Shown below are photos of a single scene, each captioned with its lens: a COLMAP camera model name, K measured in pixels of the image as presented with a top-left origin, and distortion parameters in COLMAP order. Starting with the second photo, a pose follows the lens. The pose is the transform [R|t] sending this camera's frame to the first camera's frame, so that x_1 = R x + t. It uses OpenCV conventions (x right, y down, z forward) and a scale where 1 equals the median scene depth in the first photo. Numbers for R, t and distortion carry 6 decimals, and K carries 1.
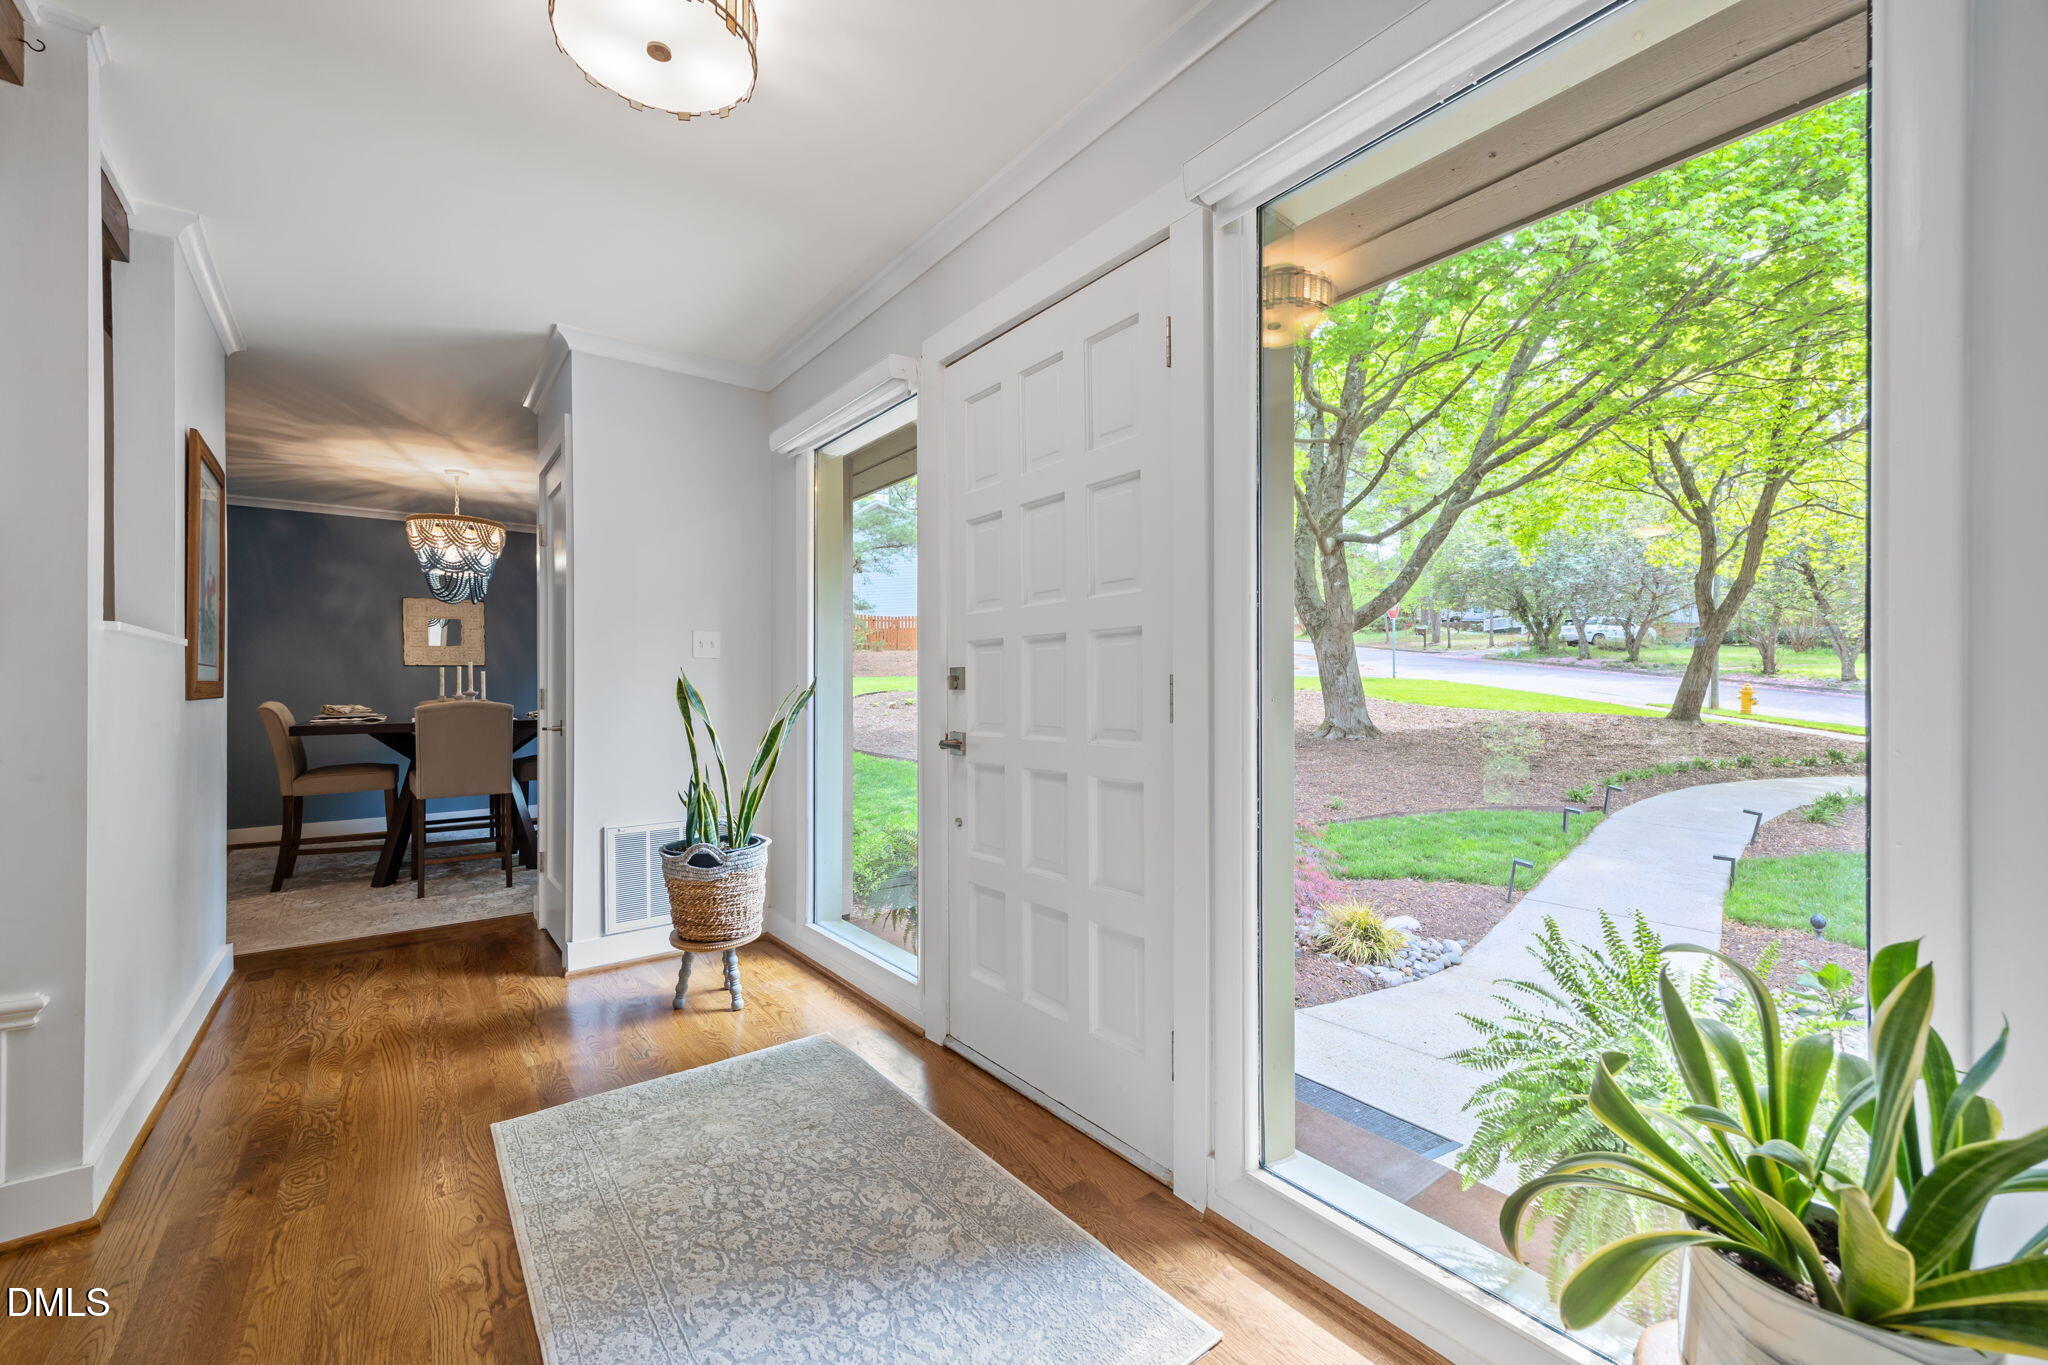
lens RADIAL K [[784.7, 0, 1035.0], [0, 784.7, 699.7], [0, 0, 1]] dist [-0.007405, 0.001071]
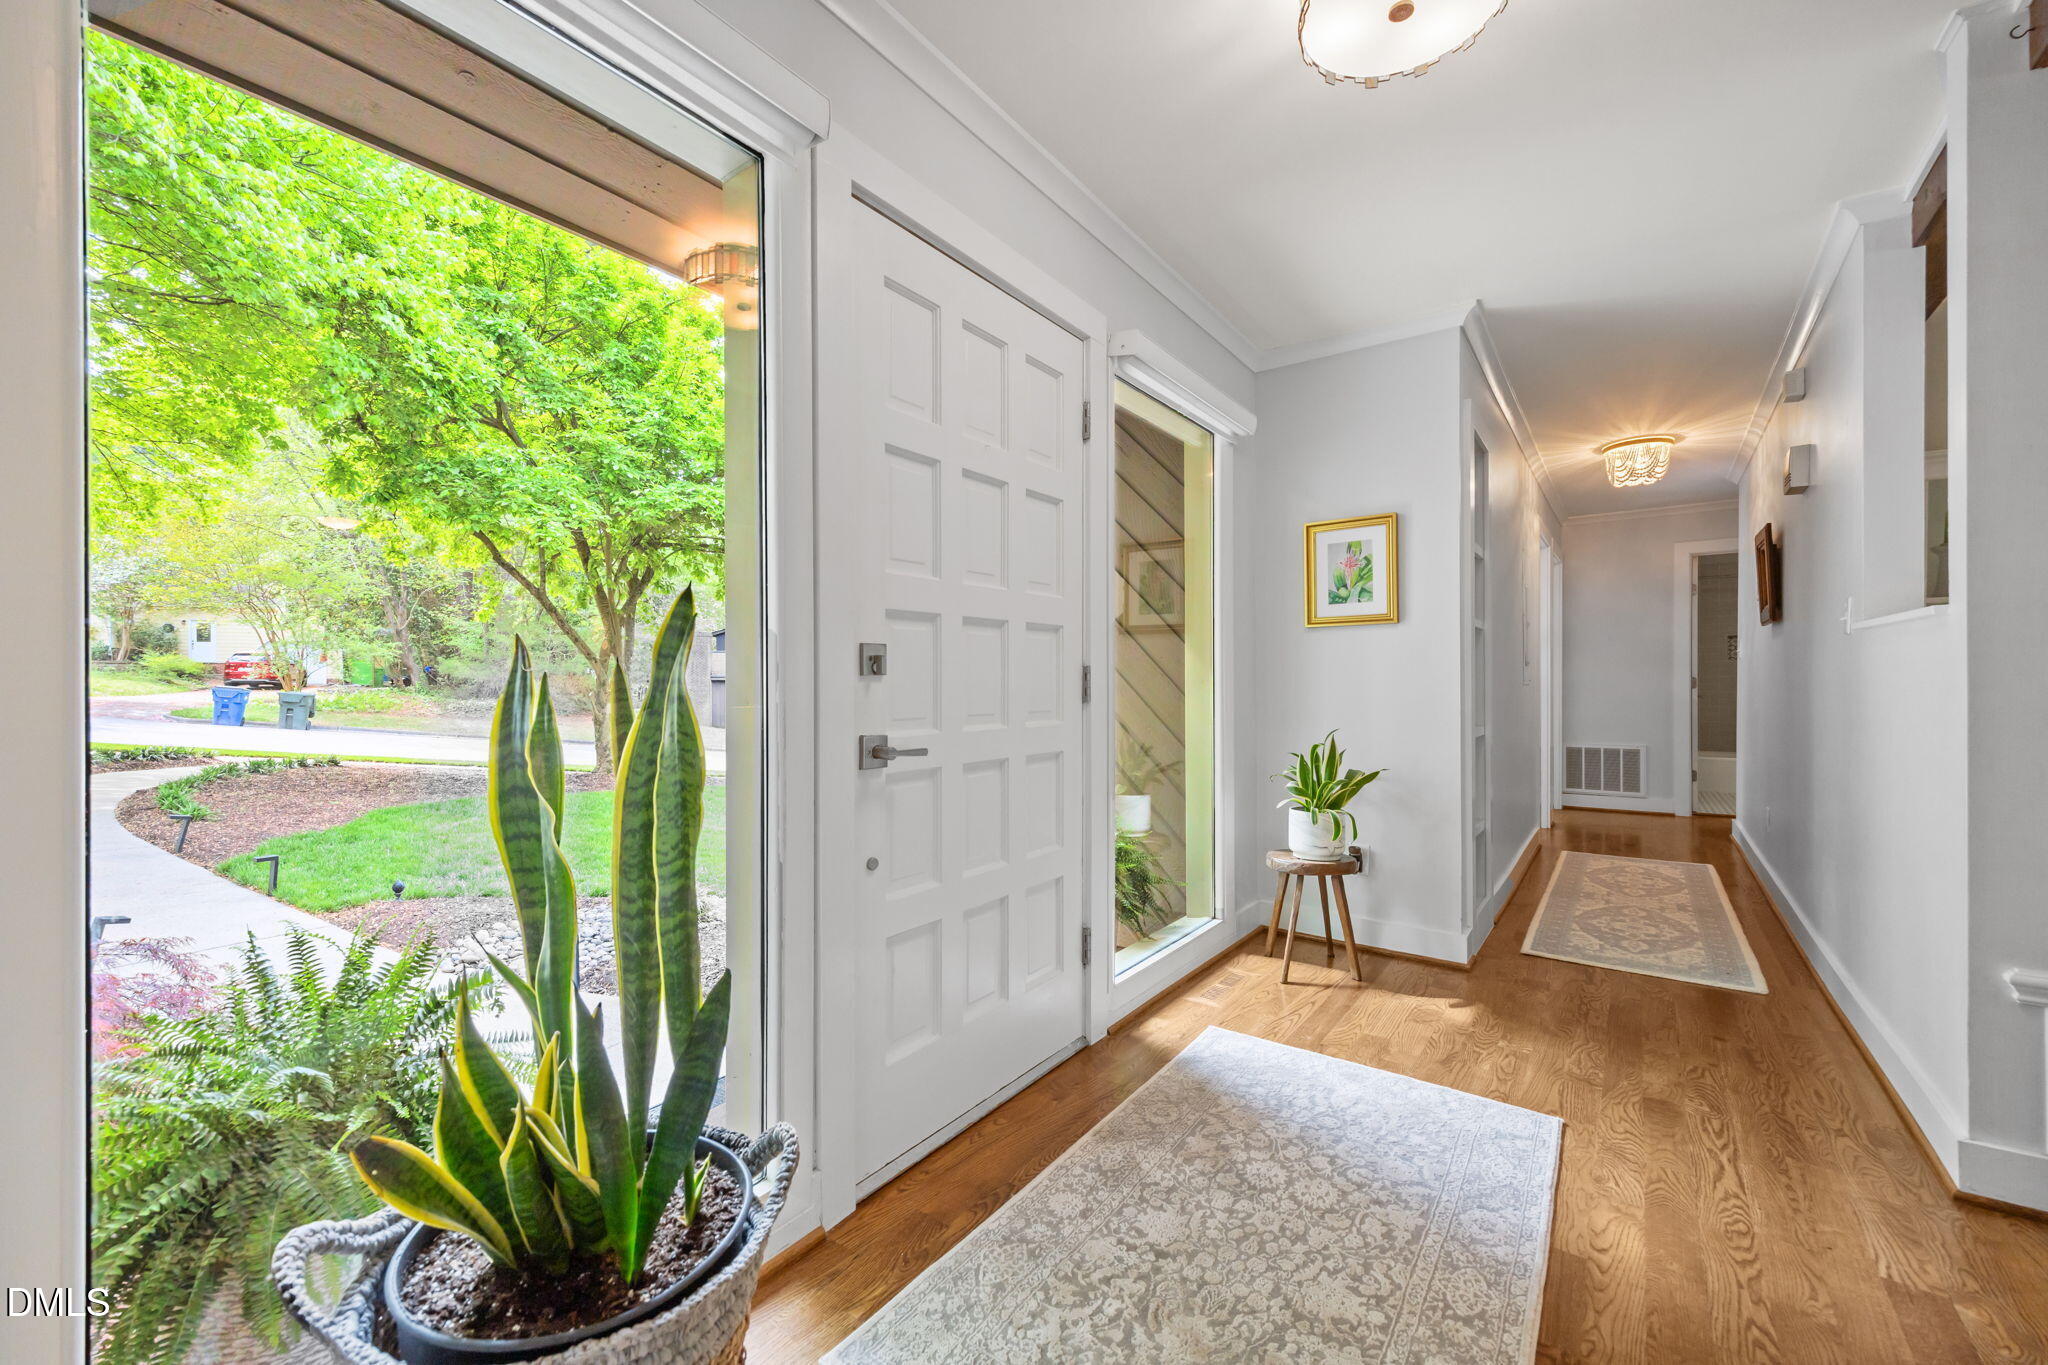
lens RADIAL K [[784.7, 0, 1026.7], [0, 784.7, 682.2], [0, 0, 1]] dist [-0.007405, 0.001071]
pose [[-0.228732, -0.002381, 0.973486, -0.833022], [0.014082, 0.999884, 0.005754, -0.009743], [-0.973388, 0.015025, -0.228672, 1.043331]]
